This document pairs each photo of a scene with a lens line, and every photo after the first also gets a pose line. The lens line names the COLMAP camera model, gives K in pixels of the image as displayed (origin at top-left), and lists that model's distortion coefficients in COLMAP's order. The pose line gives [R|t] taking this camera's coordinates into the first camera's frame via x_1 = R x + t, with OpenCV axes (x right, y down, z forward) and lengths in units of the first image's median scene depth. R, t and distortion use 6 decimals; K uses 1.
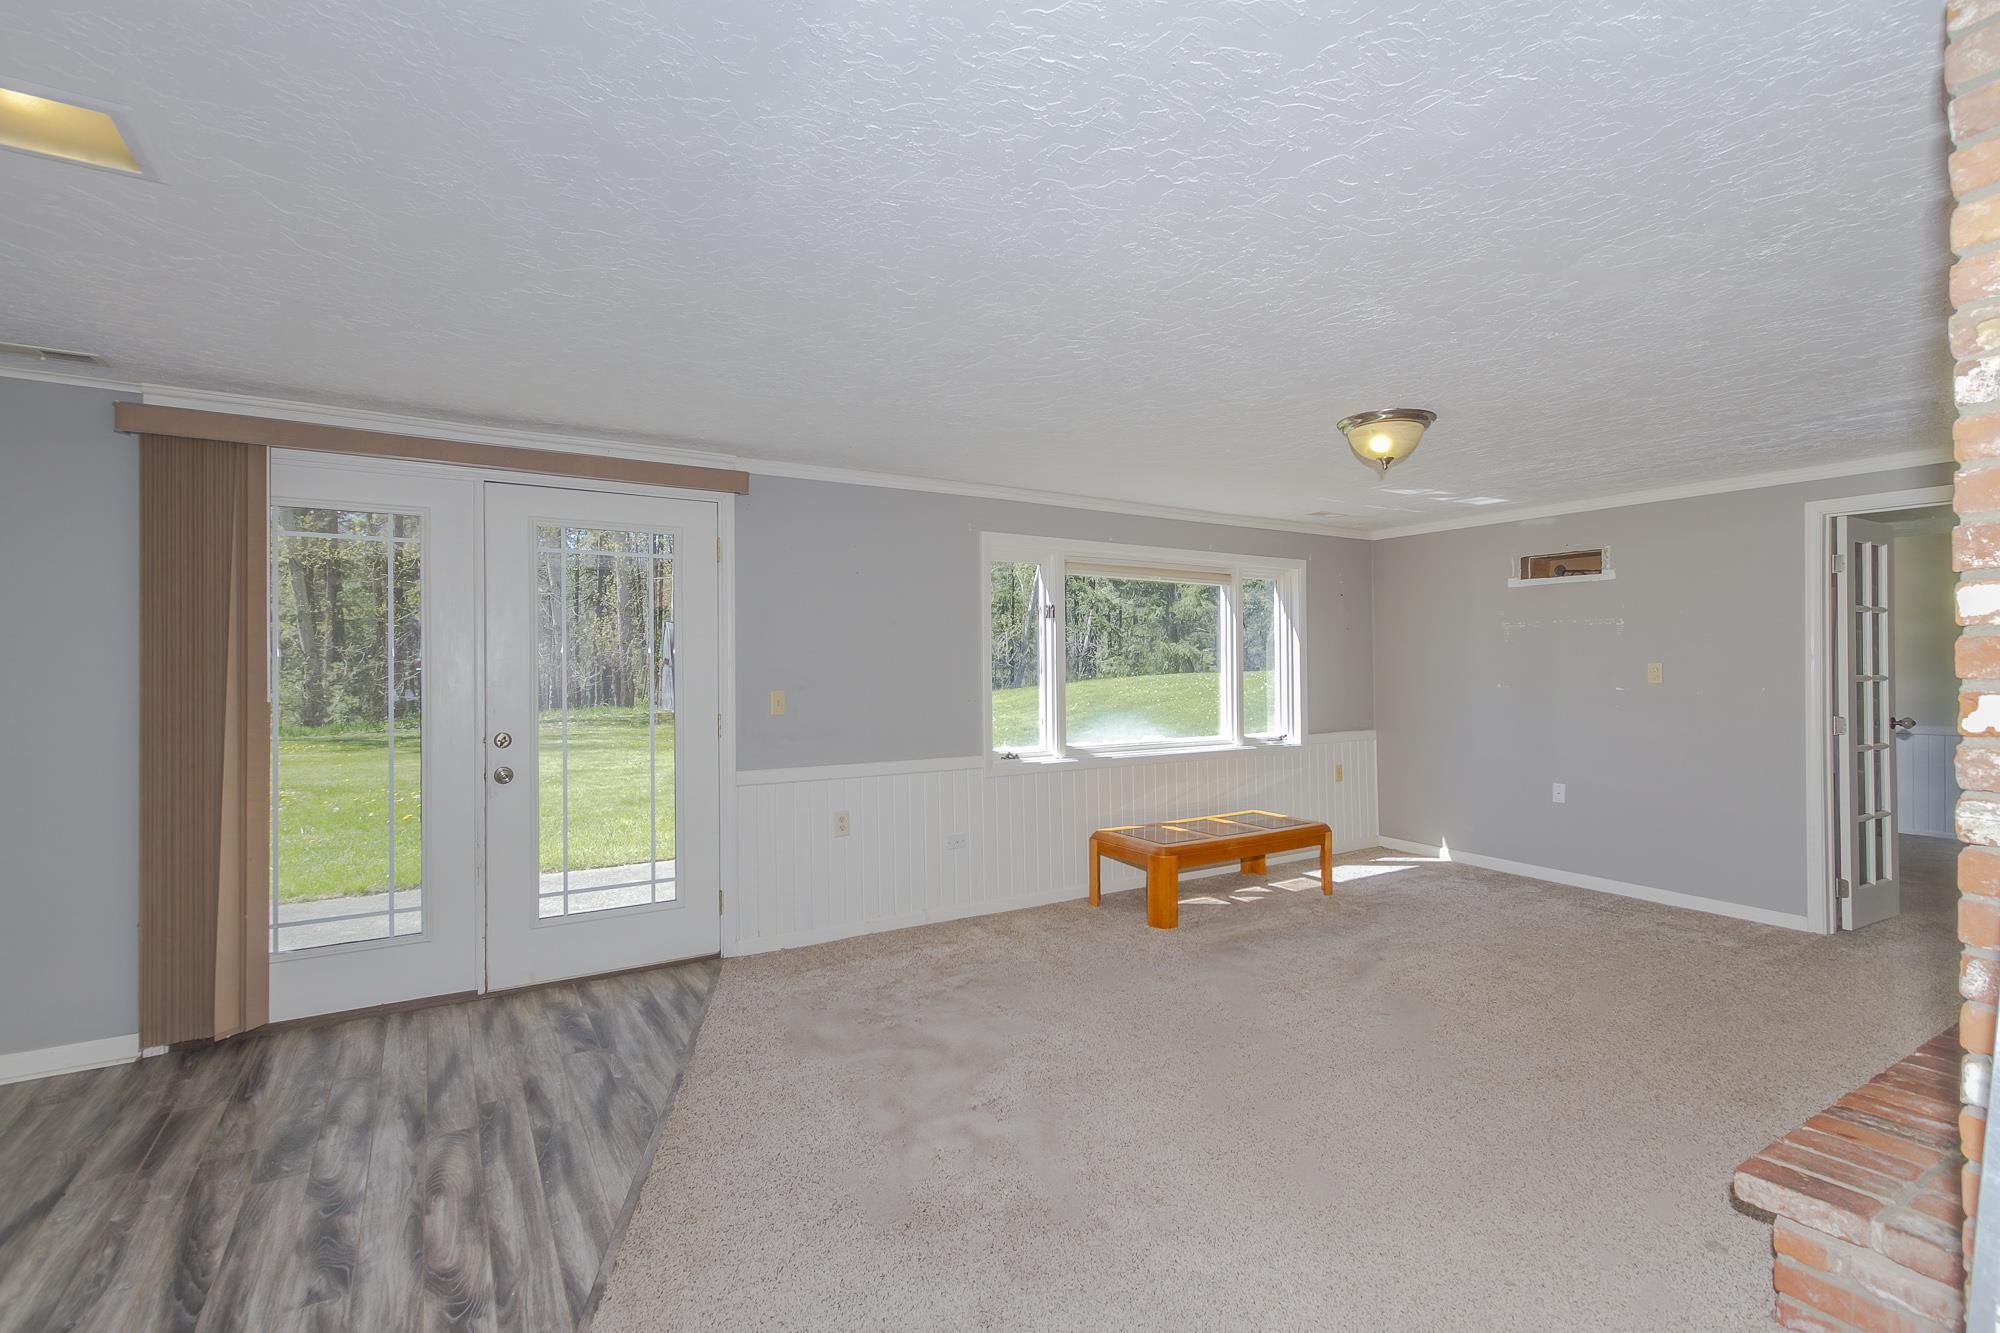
lens RADIAL K [[910.7, 0, 997.7], [0, 910.7, 660.6], [0, 0, 1]] dist [0.004417, 0.000136]
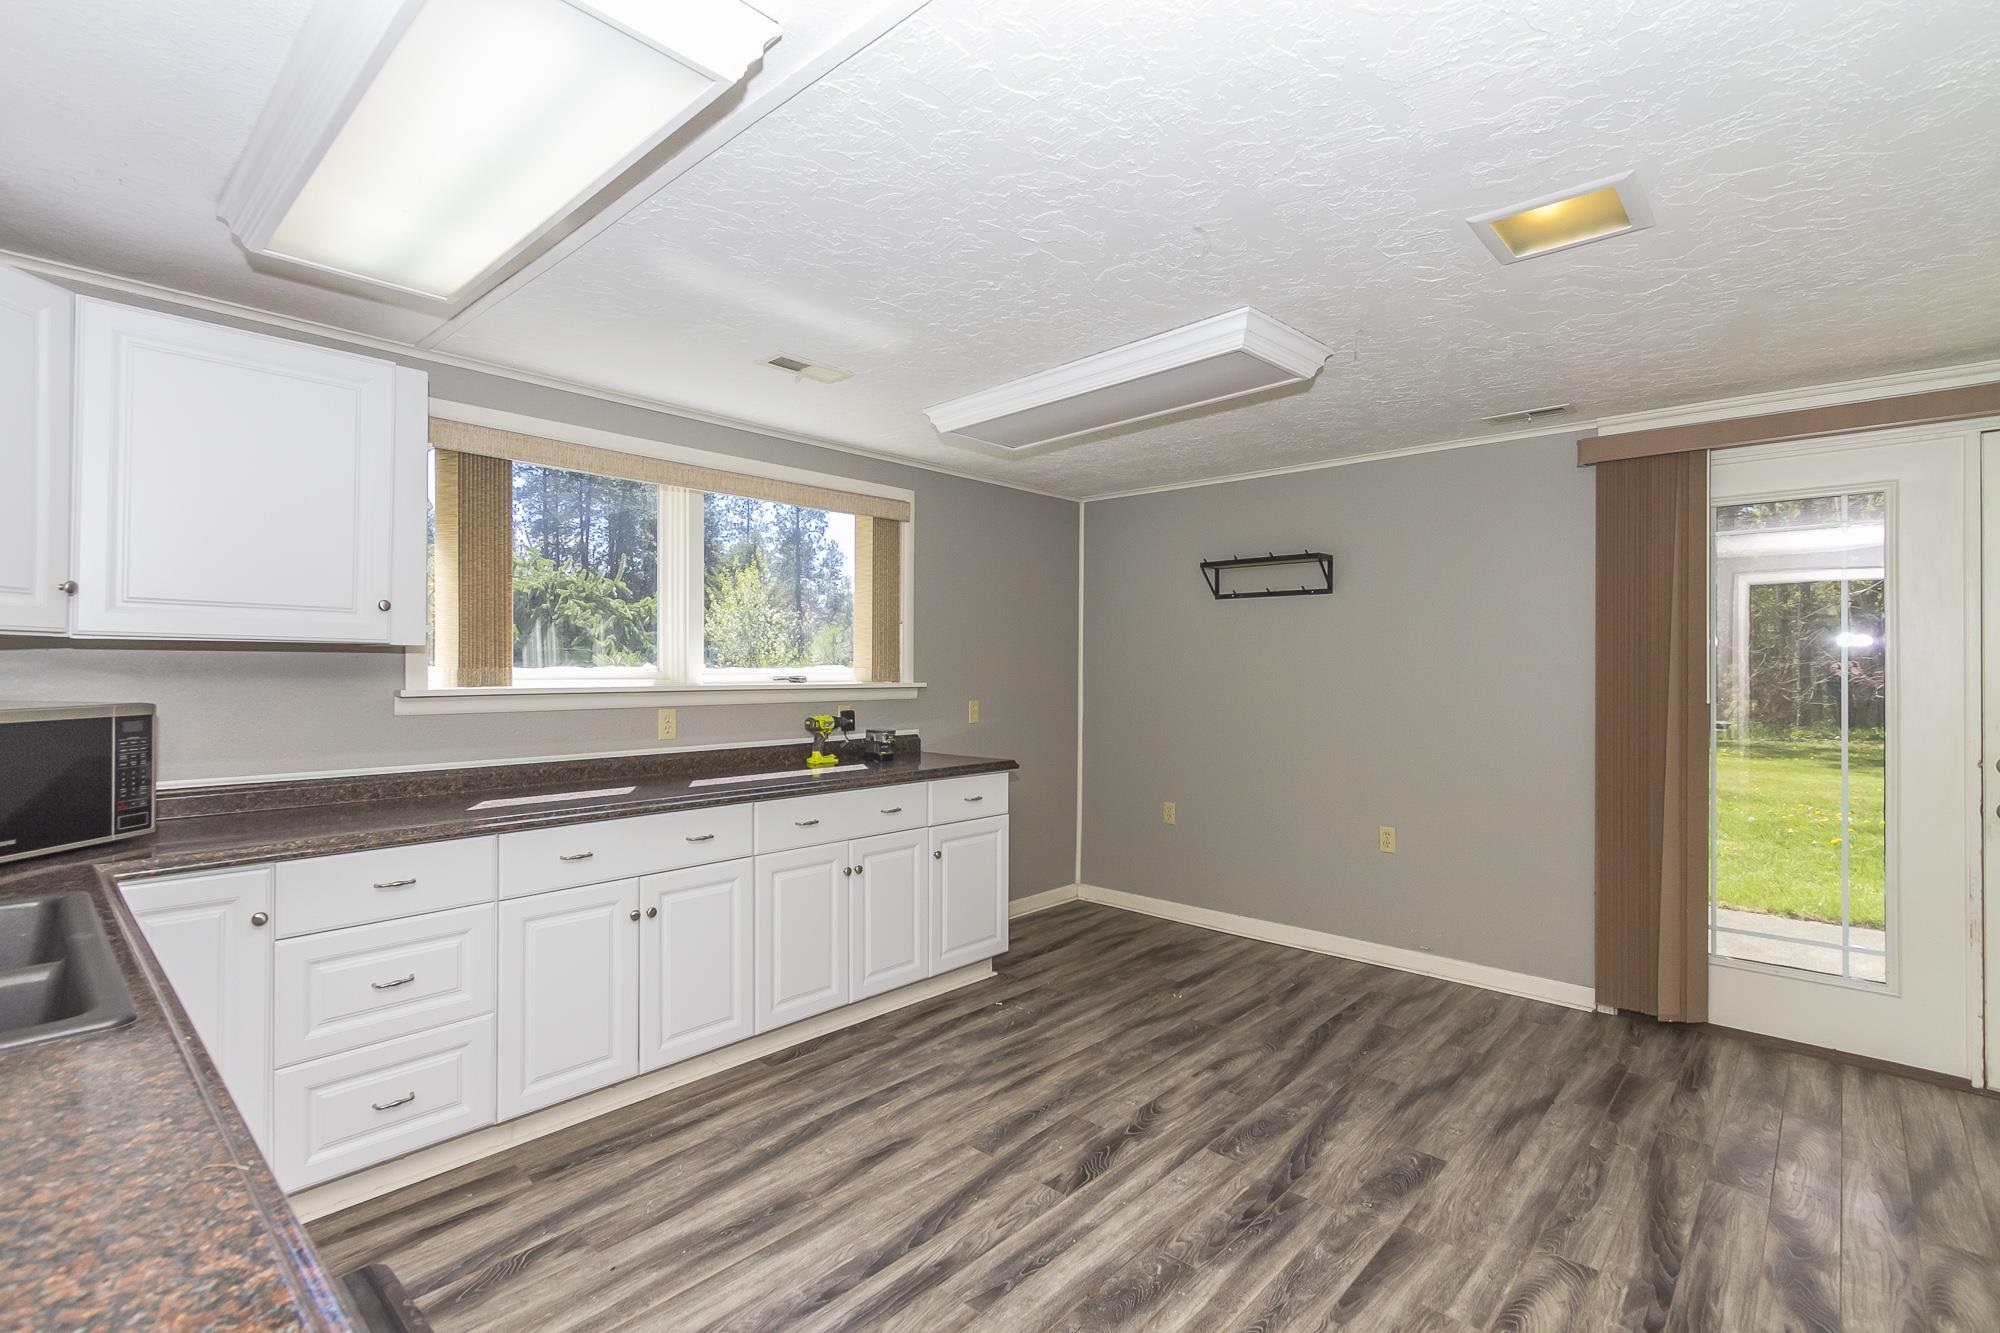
lens RADIAL K [[910.7, 0, 995.8], [0, 910.7, 664.5], [0, 0, 1]] dist [0.004417, 0.000136]
pose [[0.278059, 0.002629, -0.960560, -0.053038], [0.000155, 0.999996, 0.002782, -0.001364], [0.960564, -0.000922, 0.278057, -0.037458]]
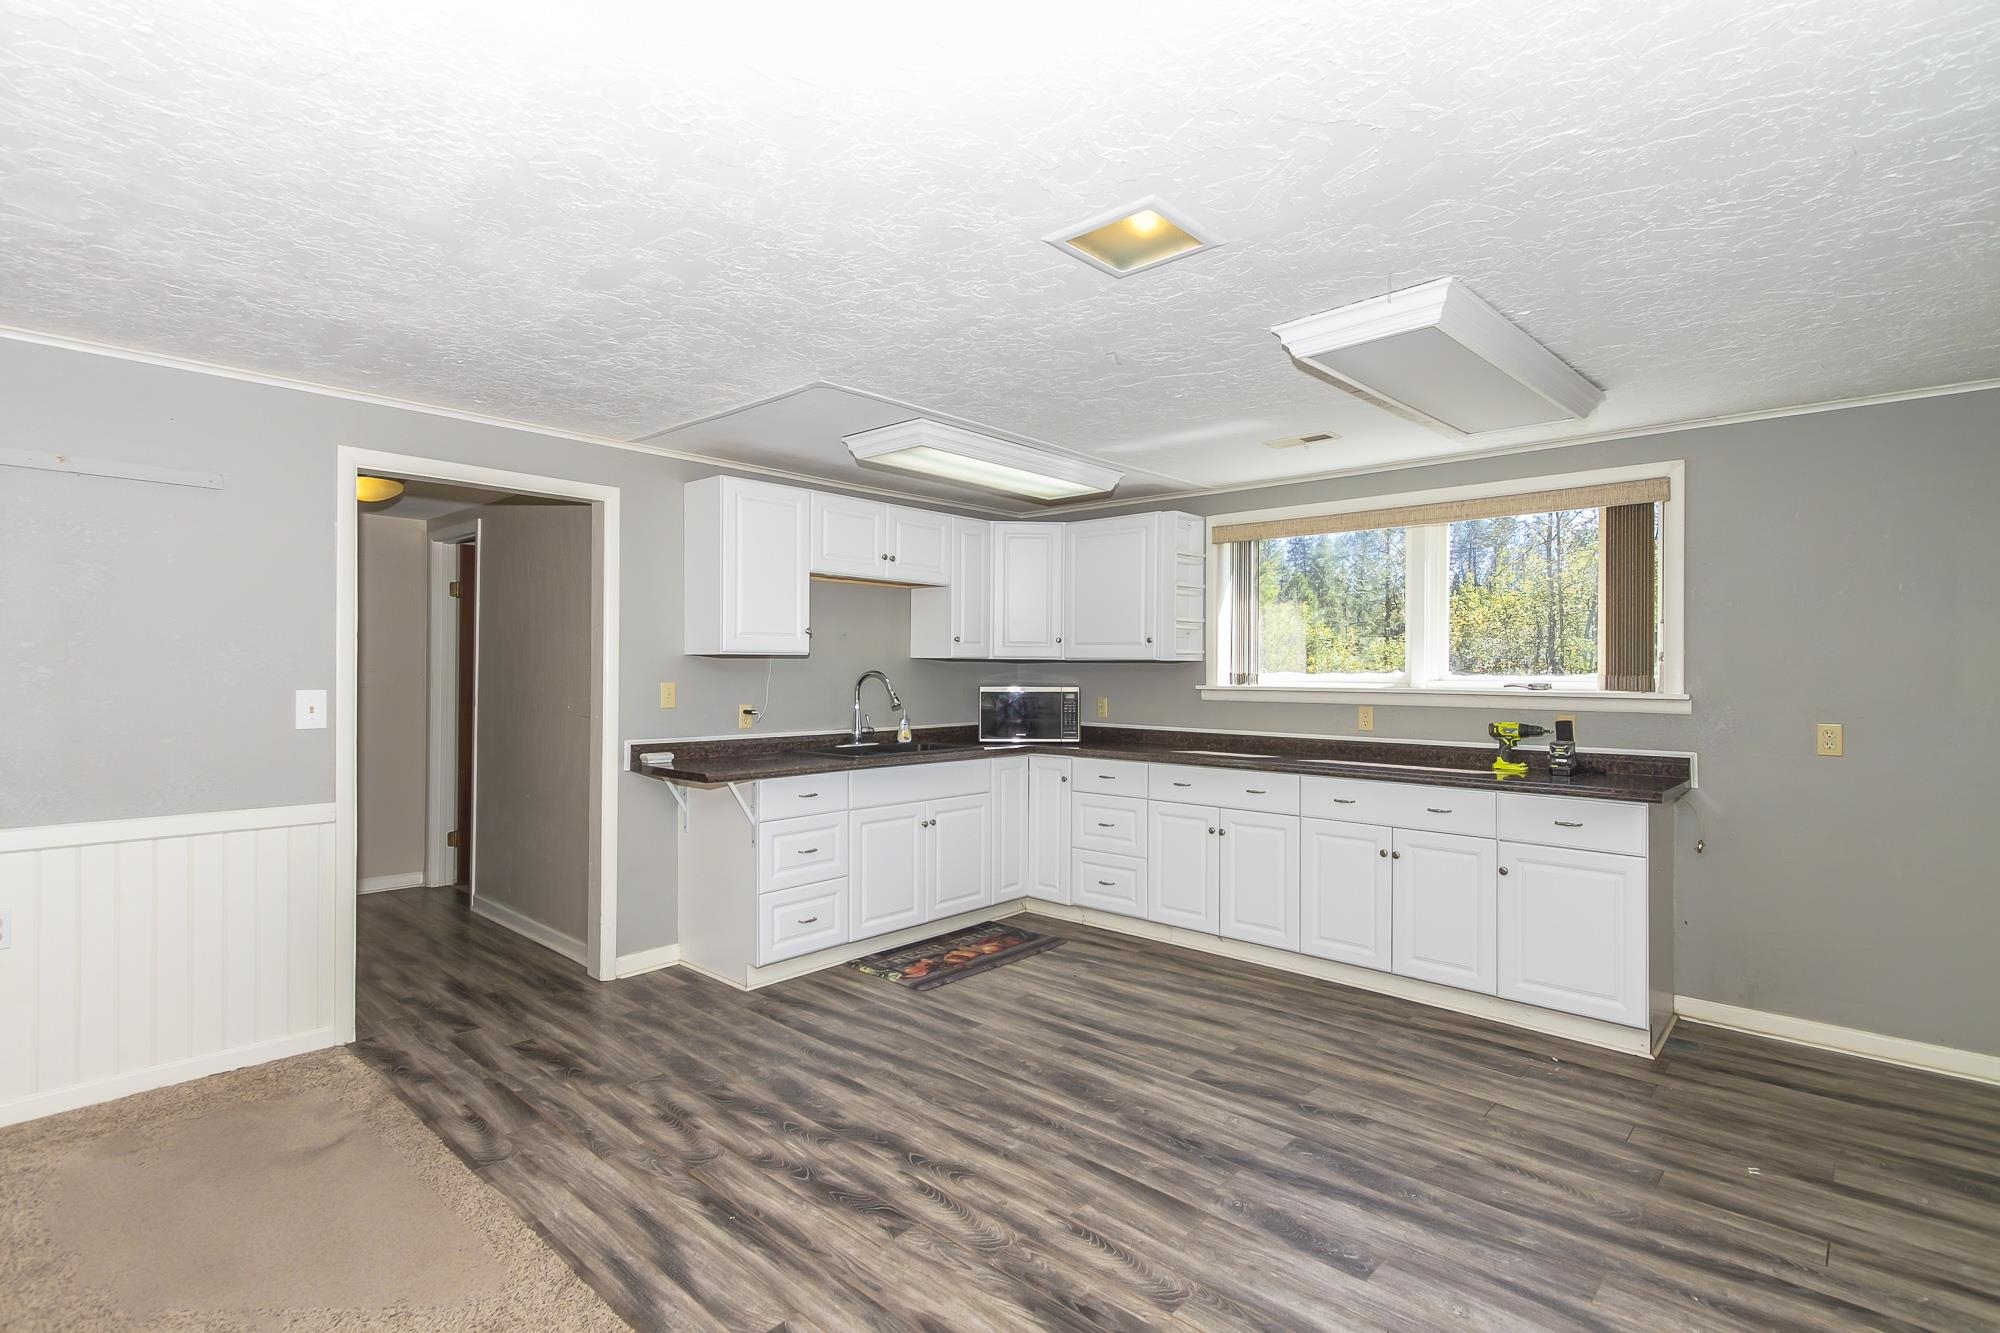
lens RADIAL K [[956.2, 0, 985.9], [0, 956.2, 666.5], [0, 0, 1]] dist [-0.003447, -0.000939]
pose [[-0.962295, -0.004083, -0.271976, -0.373737], [-0.002401, 0.999976, -0.006518, 0.008417], [0.271996, -0.005619, -0.962282, 1.749010]]
